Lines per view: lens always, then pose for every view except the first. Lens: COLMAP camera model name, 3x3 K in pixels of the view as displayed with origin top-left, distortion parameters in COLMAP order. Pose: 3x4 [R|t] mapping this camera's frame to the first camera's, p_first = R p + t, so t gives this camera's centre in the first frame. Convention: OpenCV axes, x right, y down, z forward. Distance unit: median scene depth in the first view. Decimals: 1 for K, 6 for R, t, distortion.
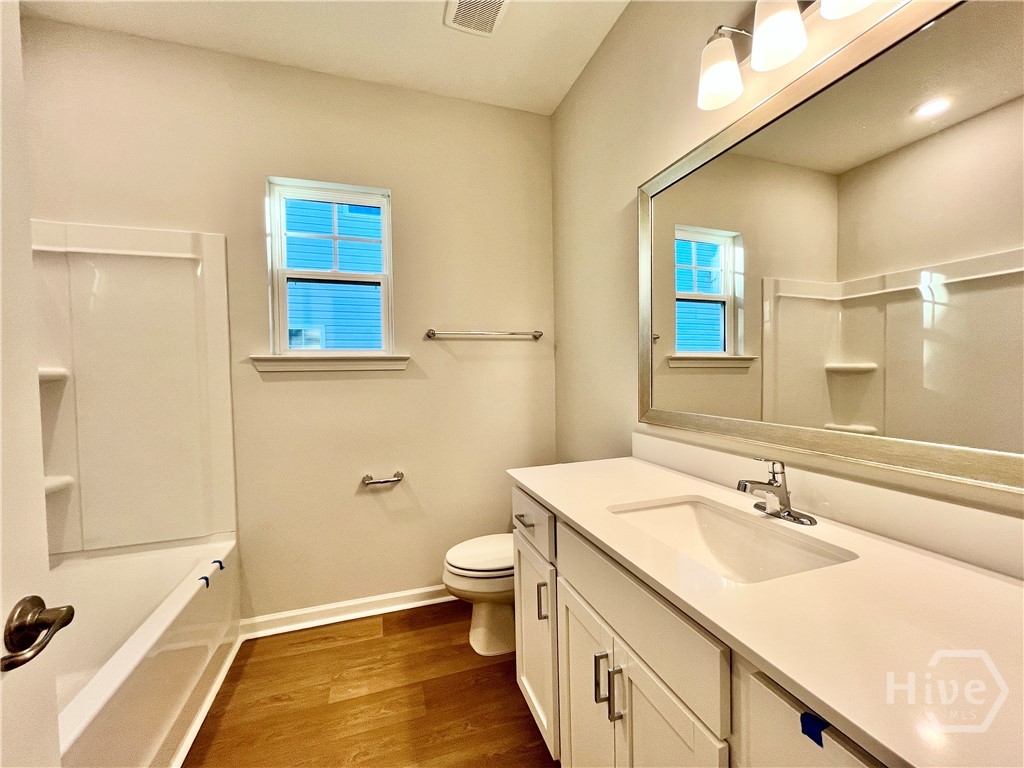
lens RADIAL K [[420.9, 0, 513.5], [0, 420.9, 383.4], [0, 0, 1]] dist [-0.014052, 0.000104]
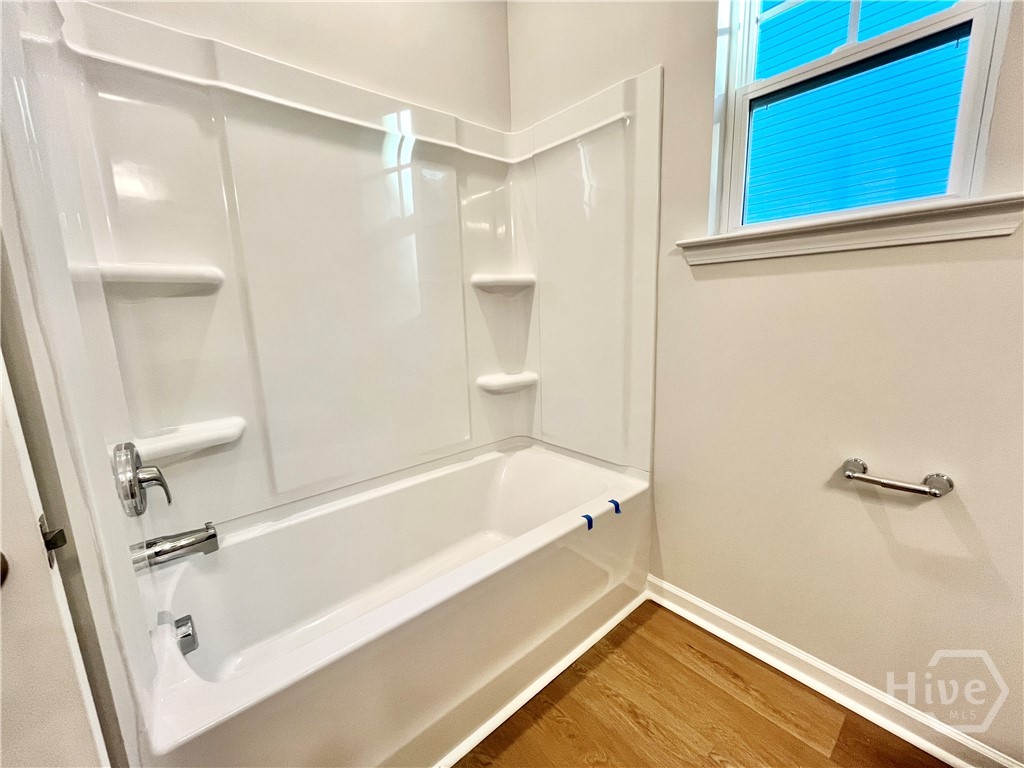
lens RADIAL K [[412.3, 0, 513.5], [0, 412.3, 381.8], [0, 0, 1]] dist [0.000780, -0.000106]
pose [[0.377799, 0.171932, -0.909784, -0.069462], [-0.000201, 0.982623, 0.185613, 0.034619], [0.925887, -0.069942, 0.371269, 0.471436]]
